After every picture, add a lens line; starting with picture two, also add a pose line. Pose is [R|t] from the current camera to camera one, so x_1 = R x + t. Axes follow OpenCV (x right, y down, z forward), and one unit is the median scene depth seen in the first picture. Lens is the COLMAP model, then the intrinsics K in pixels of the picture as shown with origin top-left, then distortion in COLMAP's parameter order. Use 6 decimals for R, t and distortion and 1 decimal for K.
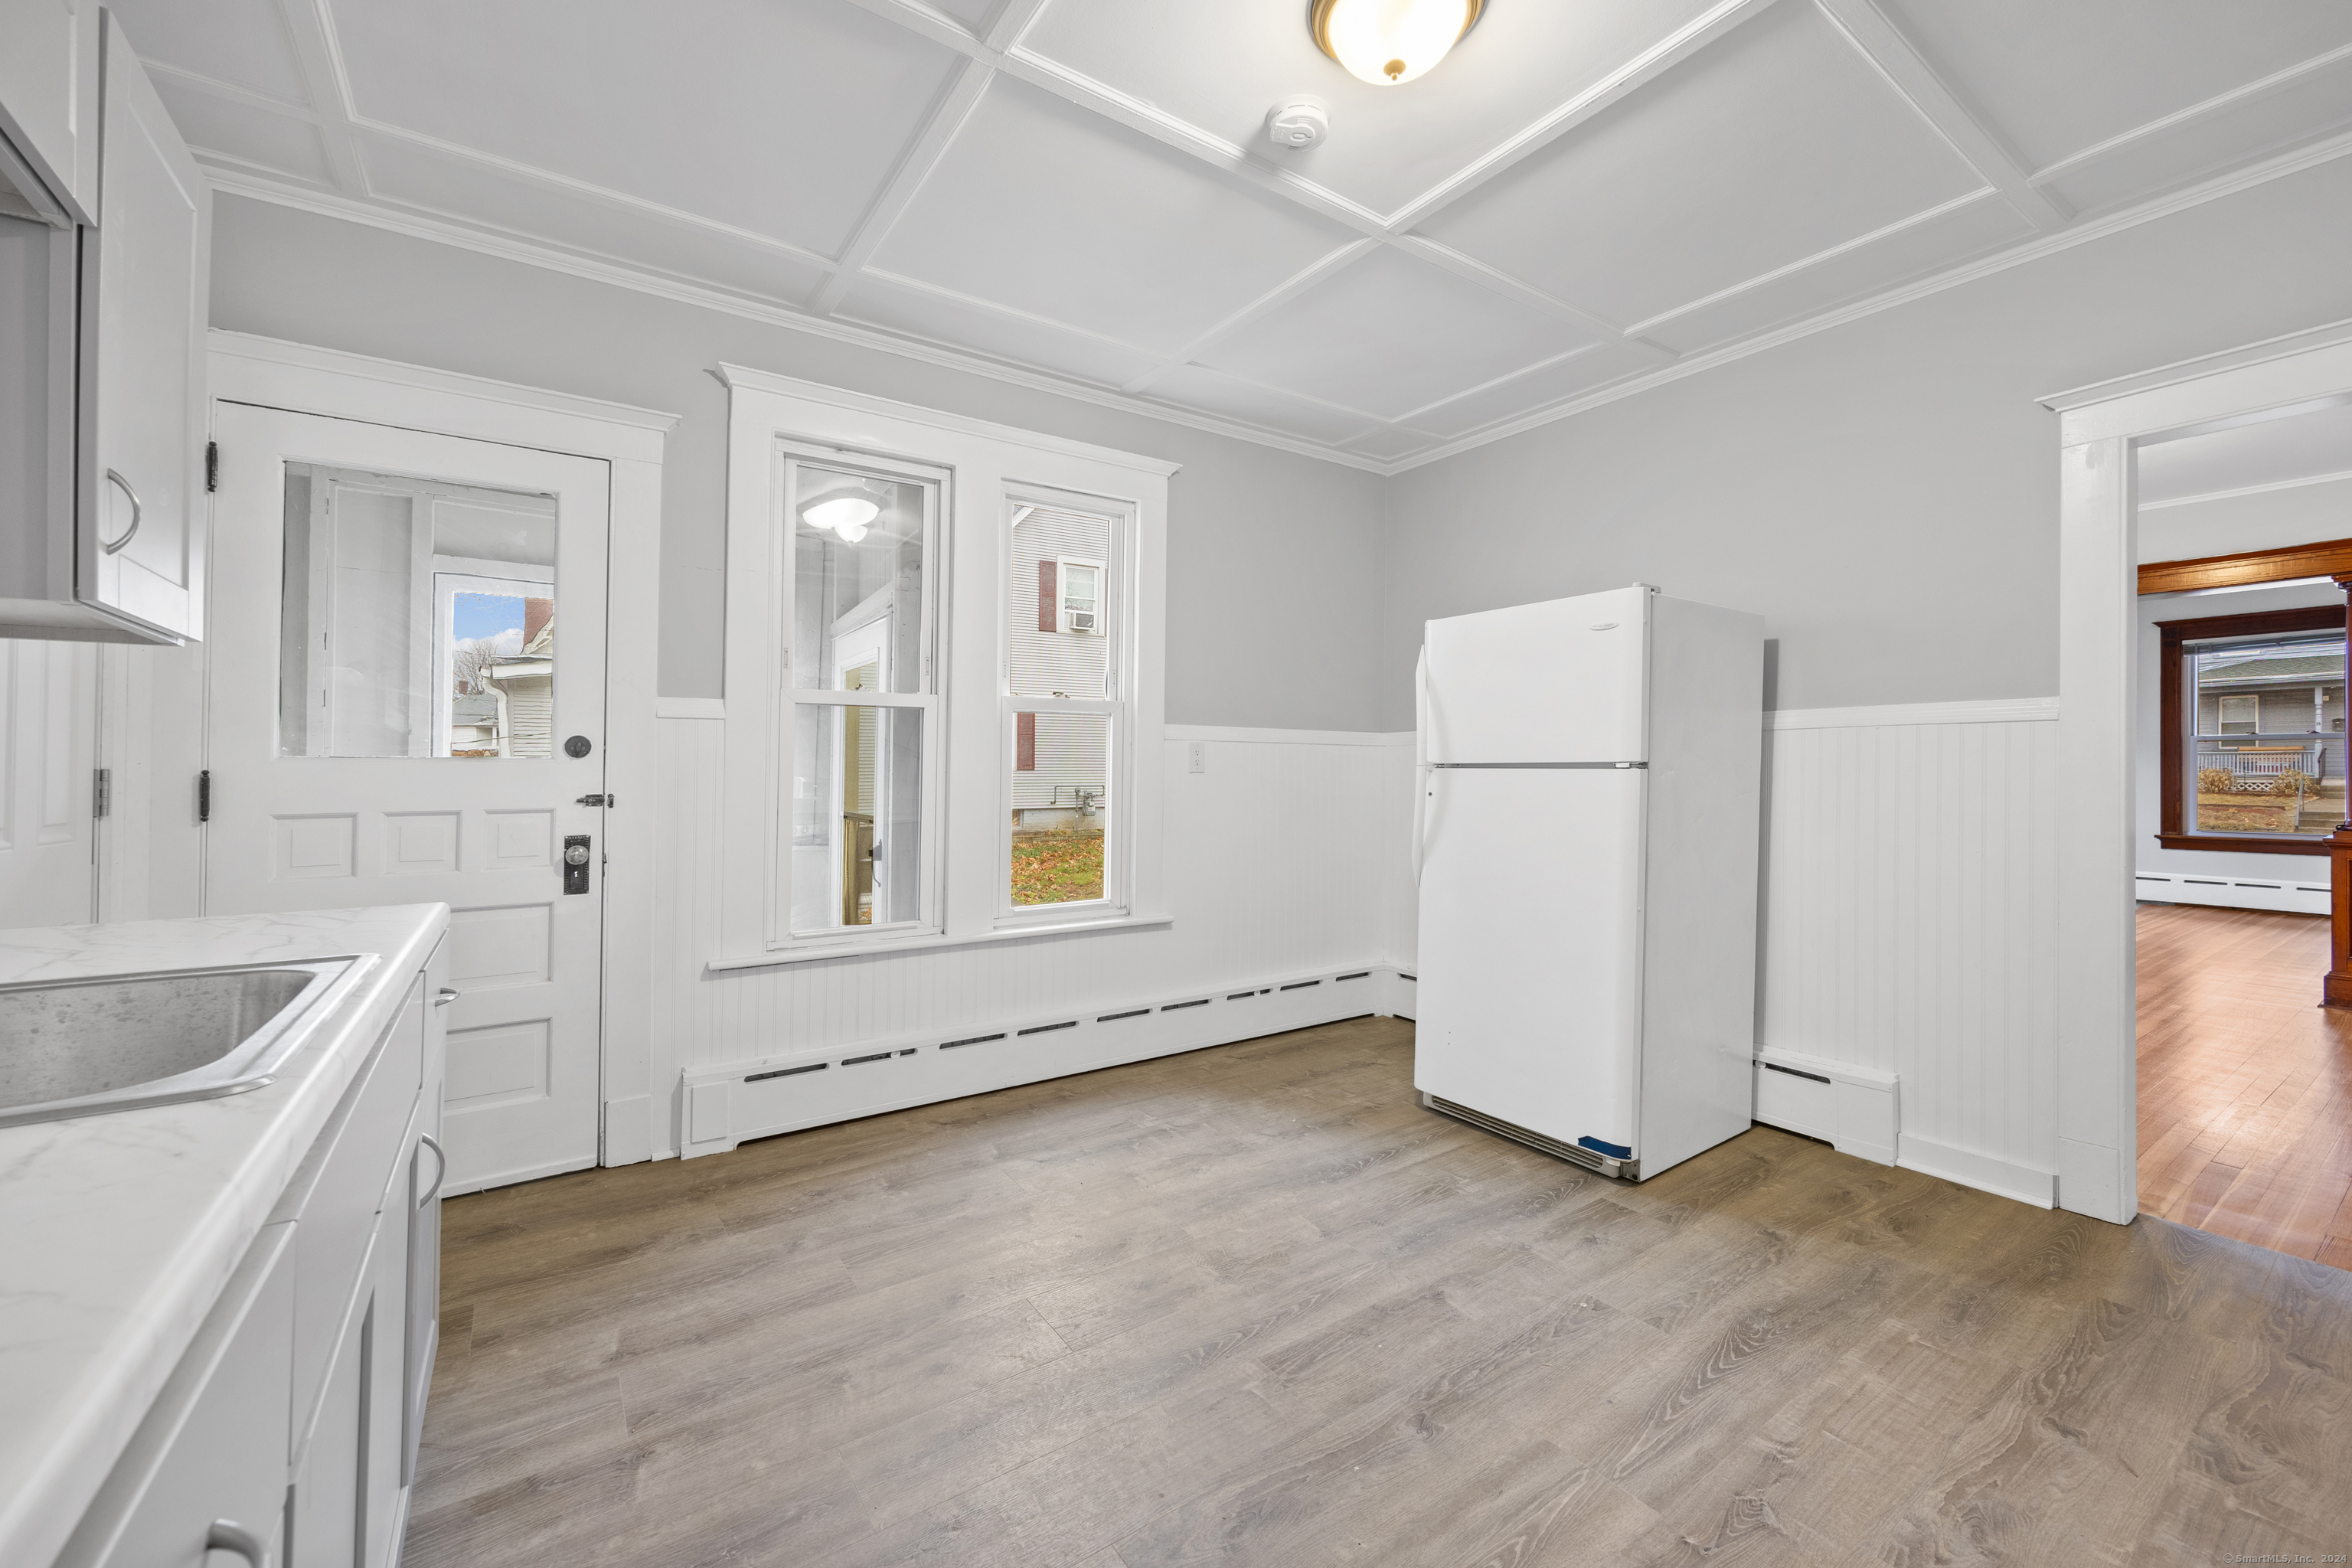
lens RADIAL K [[942.3, 0, 1174.9], [0, 942.3, 769.5], [0, 0, 1]] dist [-0.001471, -0.000231]
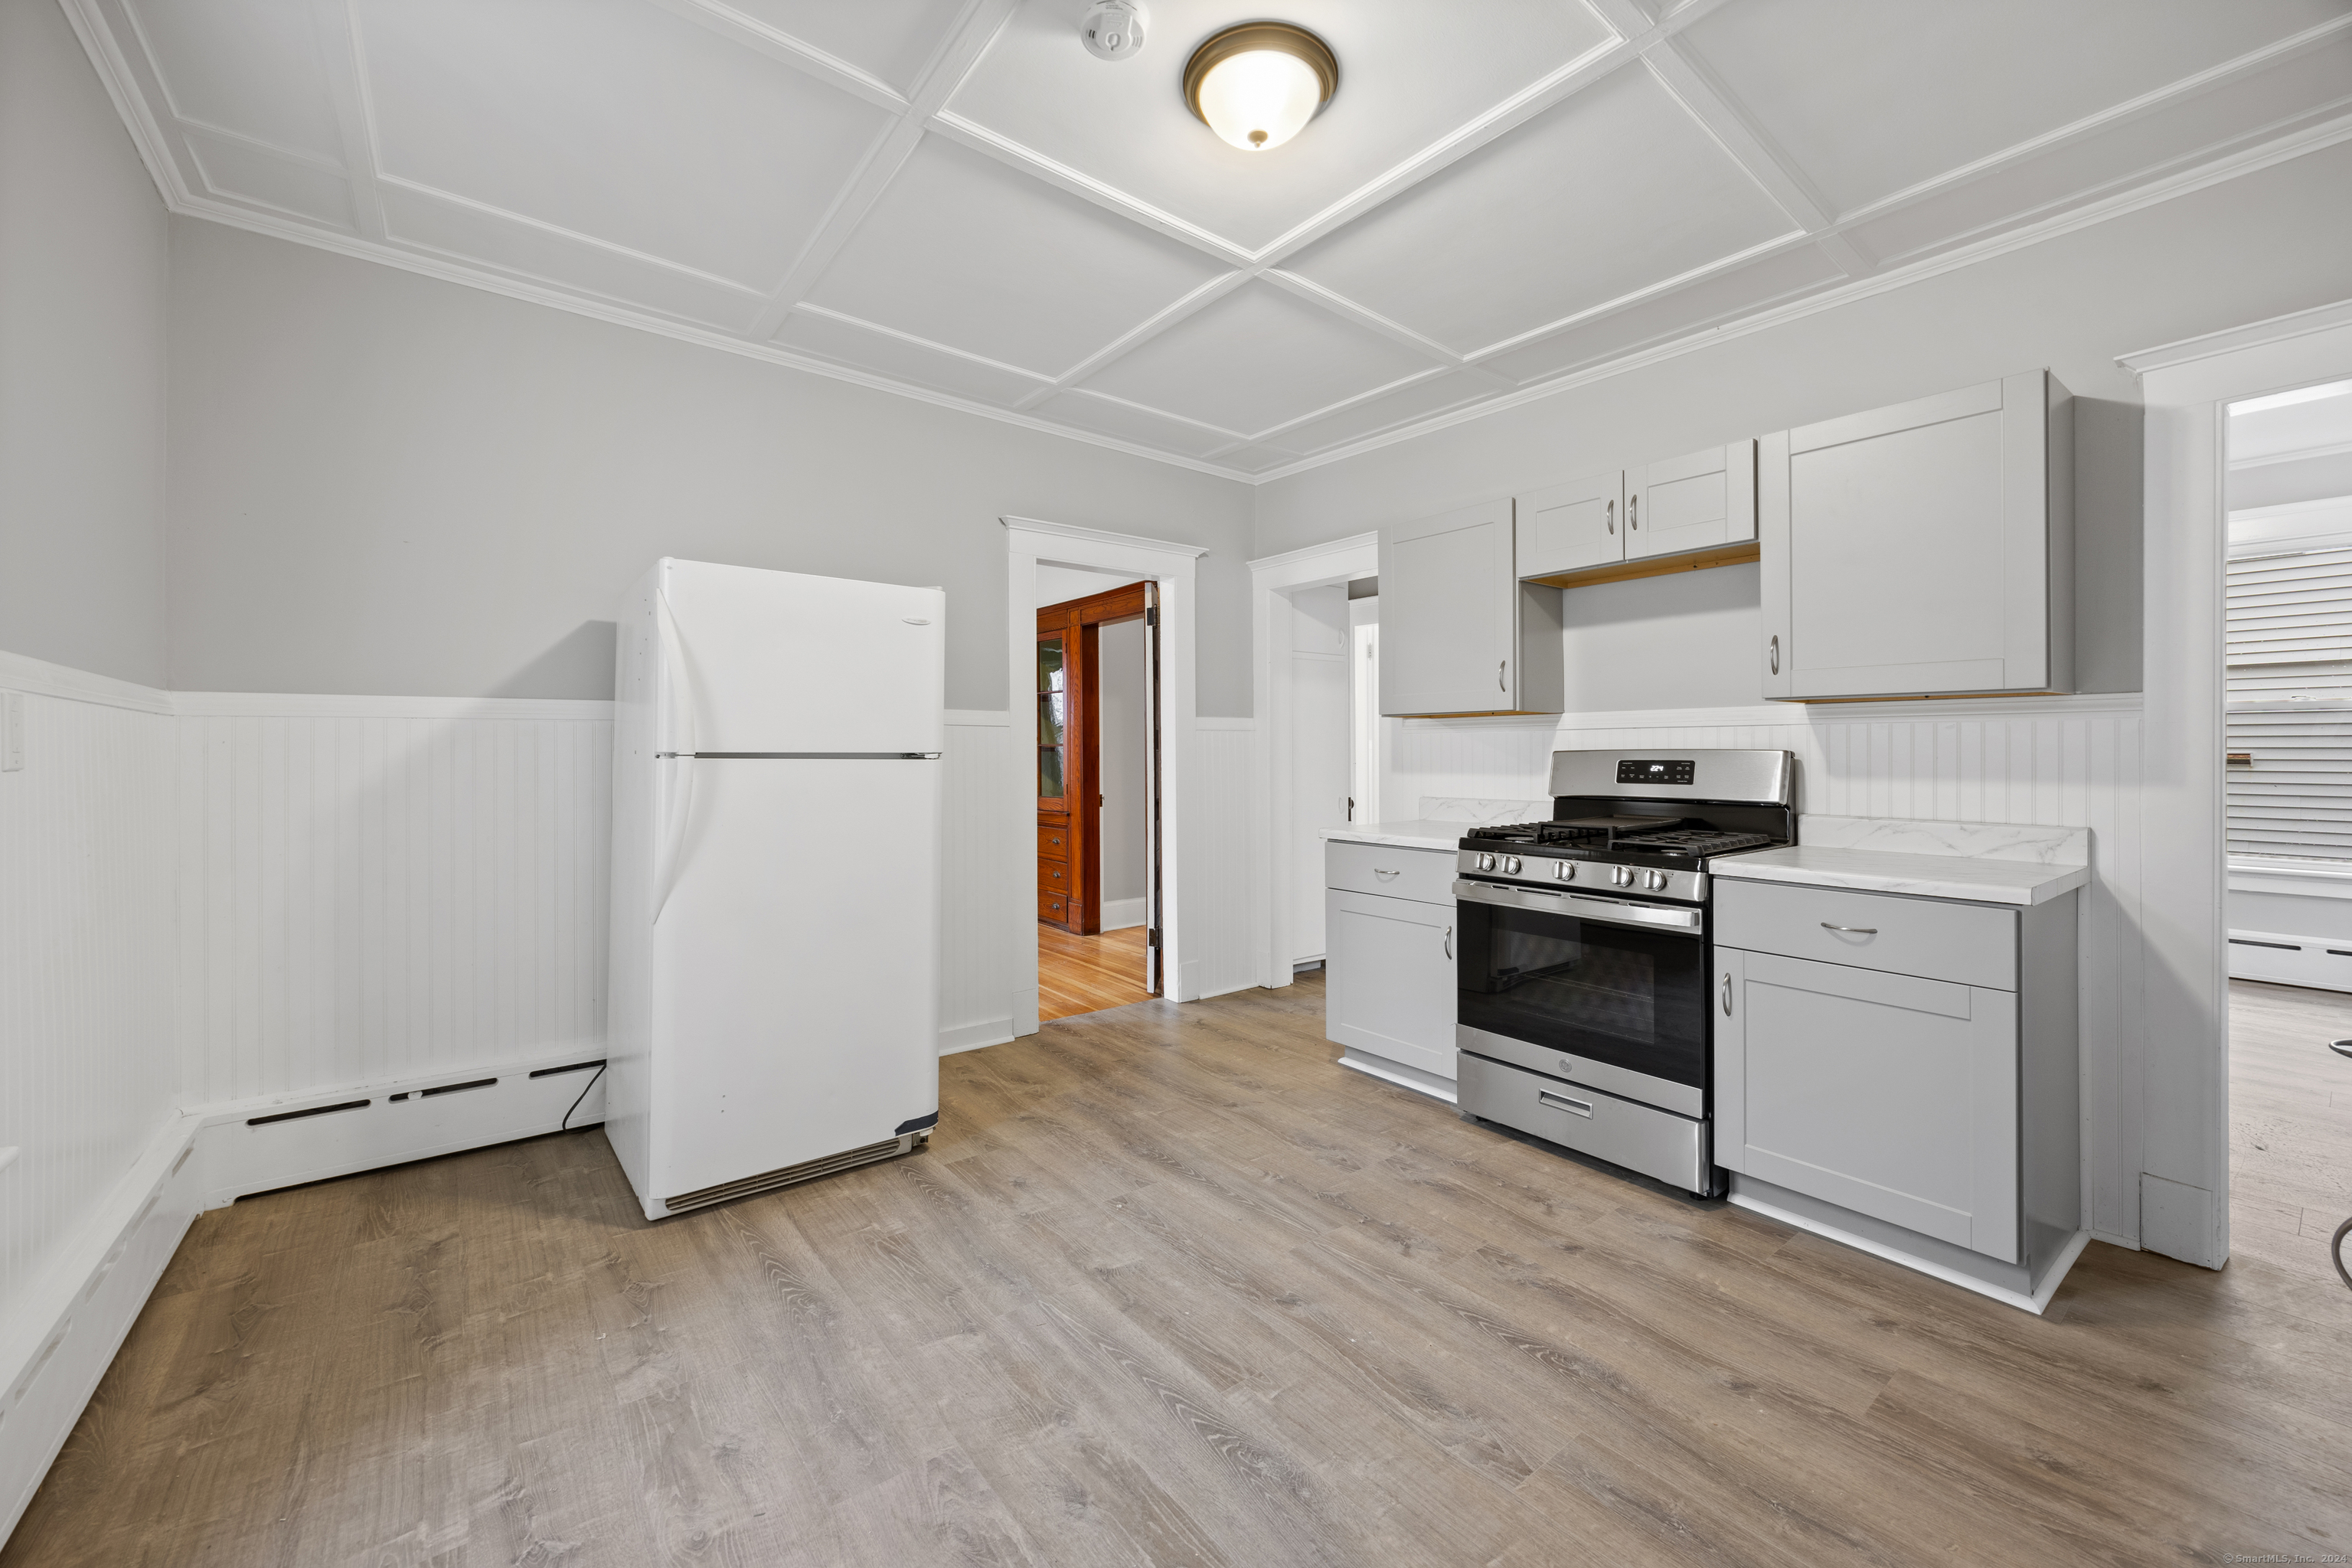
lens RADIAL K [[942.3, 0, 1173.5], [0, 942.3, 776.1], [0, 0, 1]] dist [-0.001471, -0.000231]
pose [[-0.072357, -0.025576, 0.997051, -0.649538], [-0.001248, 0.999673, 0.025553, -0.009984], [-0.997378, 0.000604, -0.072366, 0.872960]]
